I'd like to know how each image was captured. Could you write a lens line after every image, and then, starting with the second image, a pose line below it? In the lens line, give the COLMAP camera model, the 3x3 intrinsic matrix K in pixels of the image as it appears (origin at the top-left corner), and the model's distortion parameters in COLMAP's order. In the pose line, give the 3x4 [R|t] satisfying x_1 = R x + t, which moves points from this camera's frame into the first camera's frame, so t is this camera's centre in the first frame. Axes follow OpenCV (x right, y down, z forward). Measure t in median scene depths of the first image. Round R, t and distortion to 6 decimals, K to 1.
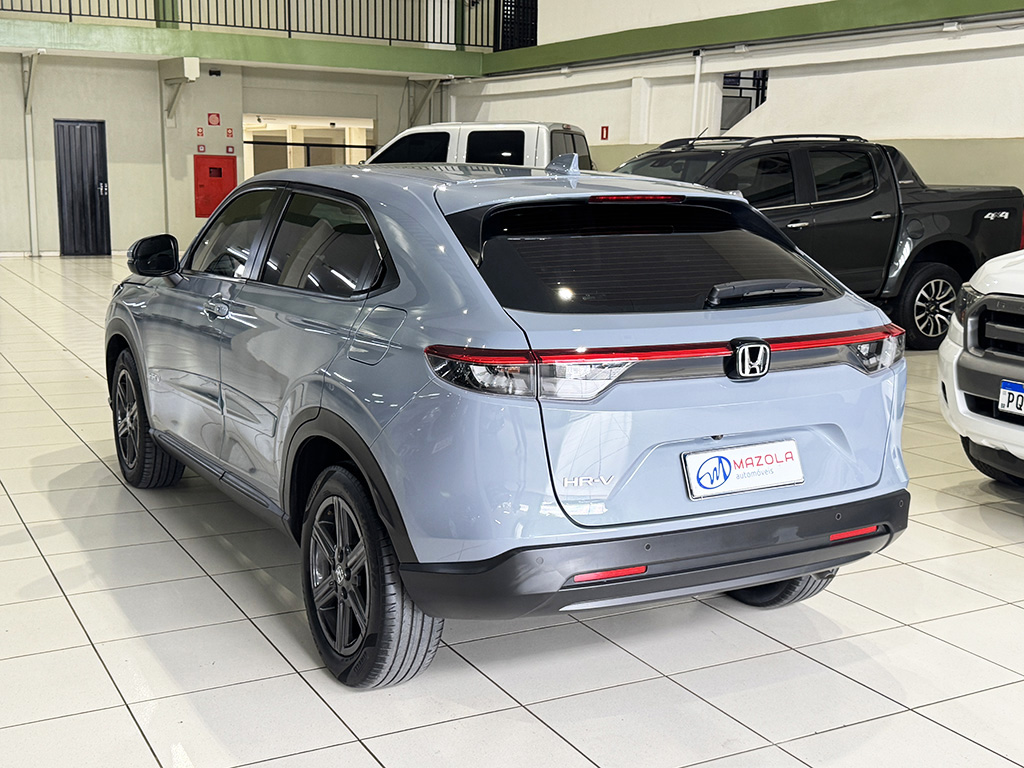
lens RADIAL K [[1267.0, 0, 509.3], [0, 1267.0, 384.2], [0, 0, 1]] dist [0.072808, 0.000000]
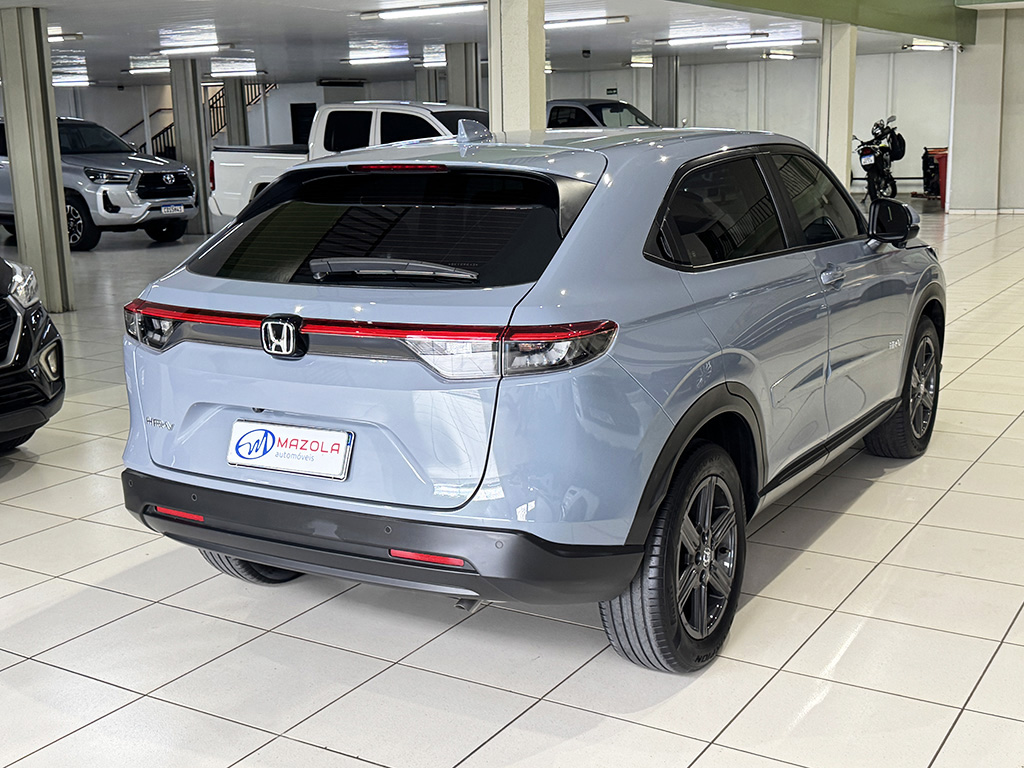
lens RADIAL K [[1267.0, 0, 521.6], [0, 1267.0, 383.4], [0, 0, 1]] dist [0.072808, 0.000000]
pose [[0.501603, 0.144982, -0.852862, 0.293034], [-0.115034, 0.988280, 0.100346, -0.027034], [0.857416, 0.047774, 0.512402, 0.174151]]
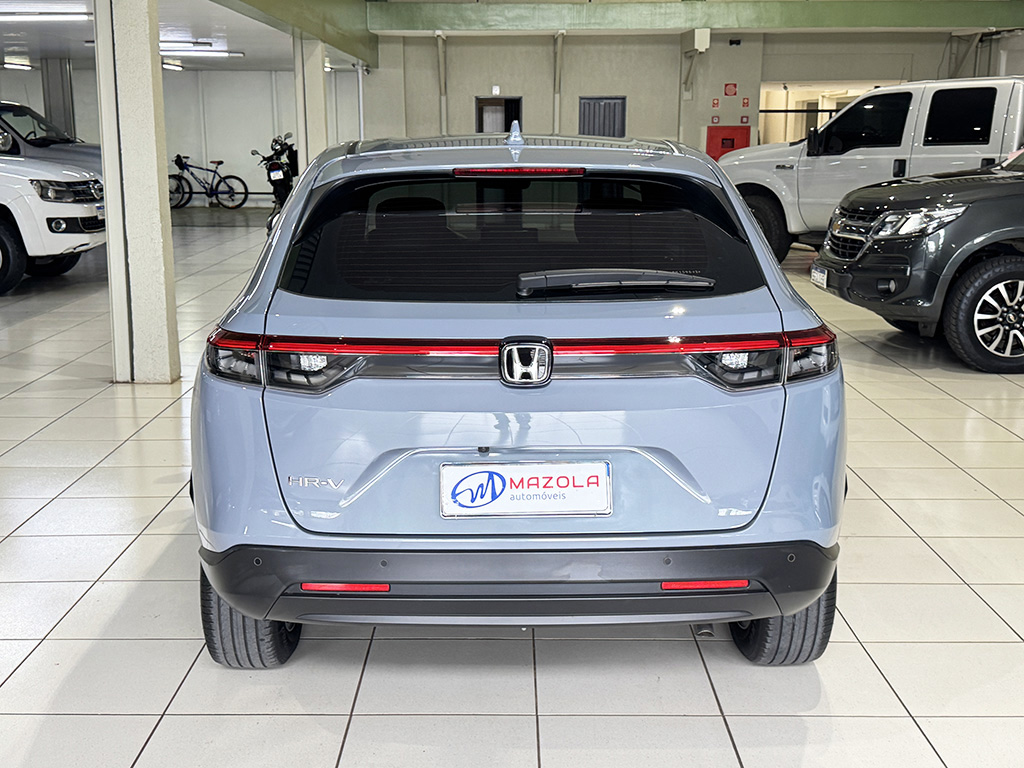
lens RADIAL K [[1267.0, 0, 515.3], [0, 1267.0, 390.3], [0, 0, 1]] dist [0.072808, 0.000000]
pose [[0.880242, 0.077096, -0.468221, 0.153165], [-0.064249, 0.996991, 0.043374, -0.009776], [0.470156, -0.008097, 0.882546, 0.065156]]
